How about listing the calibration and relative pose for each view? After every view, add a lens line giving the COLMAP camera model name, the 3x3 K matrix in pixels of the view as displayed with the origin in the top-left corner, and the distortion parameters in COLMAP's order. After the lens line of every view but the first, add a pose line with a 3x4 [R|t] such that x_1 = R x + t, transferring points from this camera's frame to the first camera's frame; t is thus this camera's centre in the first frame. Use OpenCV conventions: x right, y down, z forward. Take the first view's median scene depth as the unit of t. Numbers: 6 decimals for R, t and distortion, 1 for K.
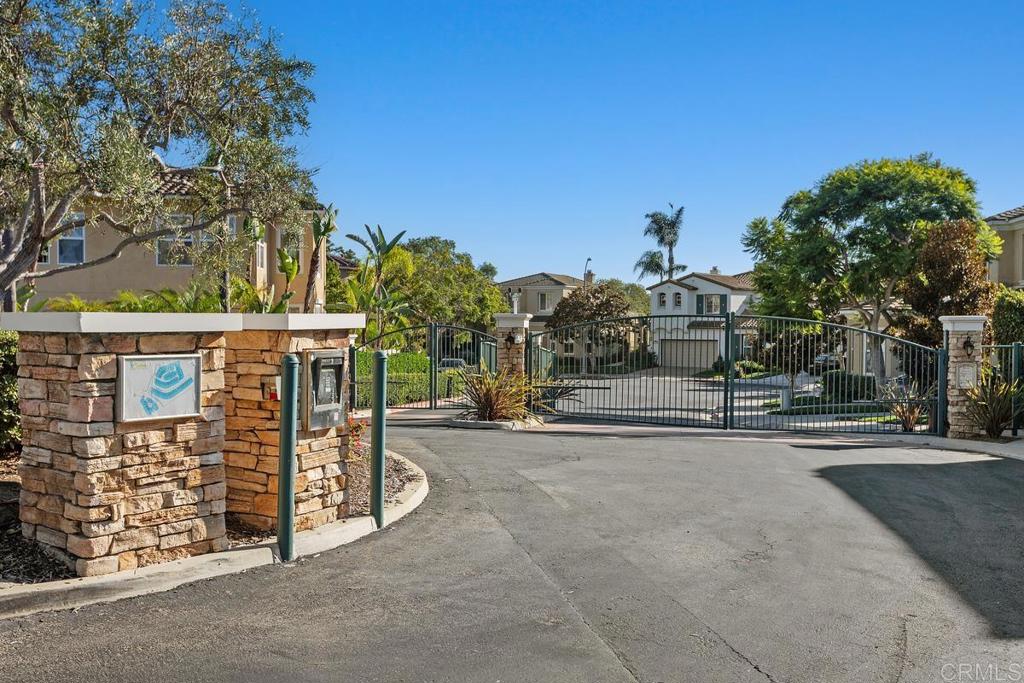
lens RADIAL K [[1032.1, 0, 512.0], [0, 1032.1, 341.5], [0, 0, 1]] dist [-0.002291, -0.000891]
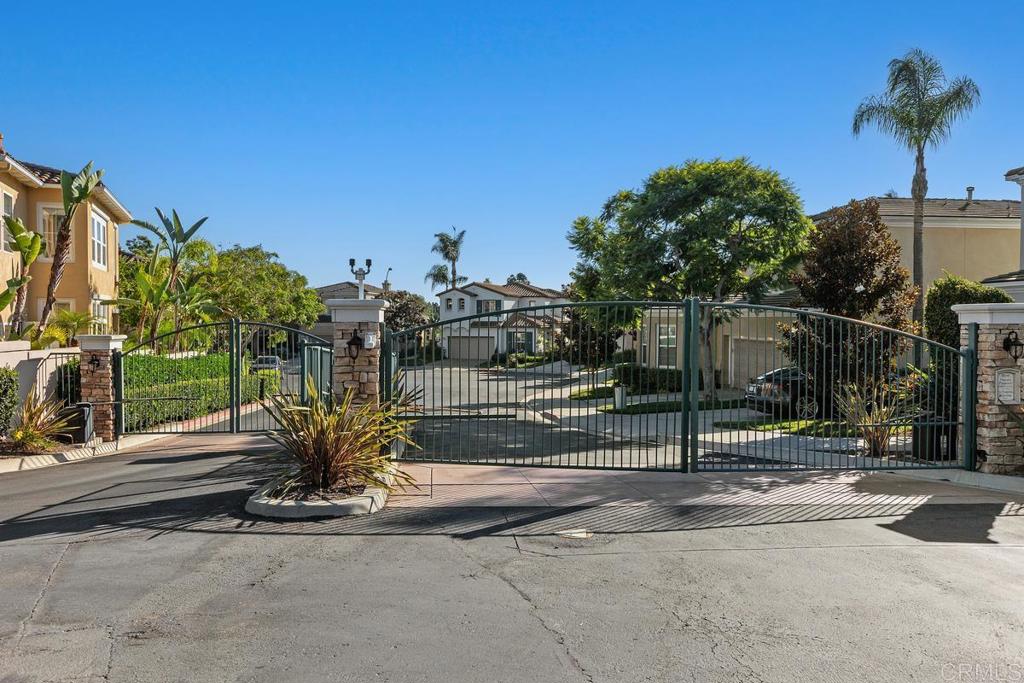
lens RADIAL K [[704.0, 0, 512.0], [0, 704.0, 341.5], [0, 0, 1]] dist [0.004170, -0.000169]
pose [[0.963298, -0.010565, 0.268225, -0.012254], [0.009017, 0.999935, 0.007003, -0.002206], [-0.268282, -0.004327, 0.963331, 0.294980]]
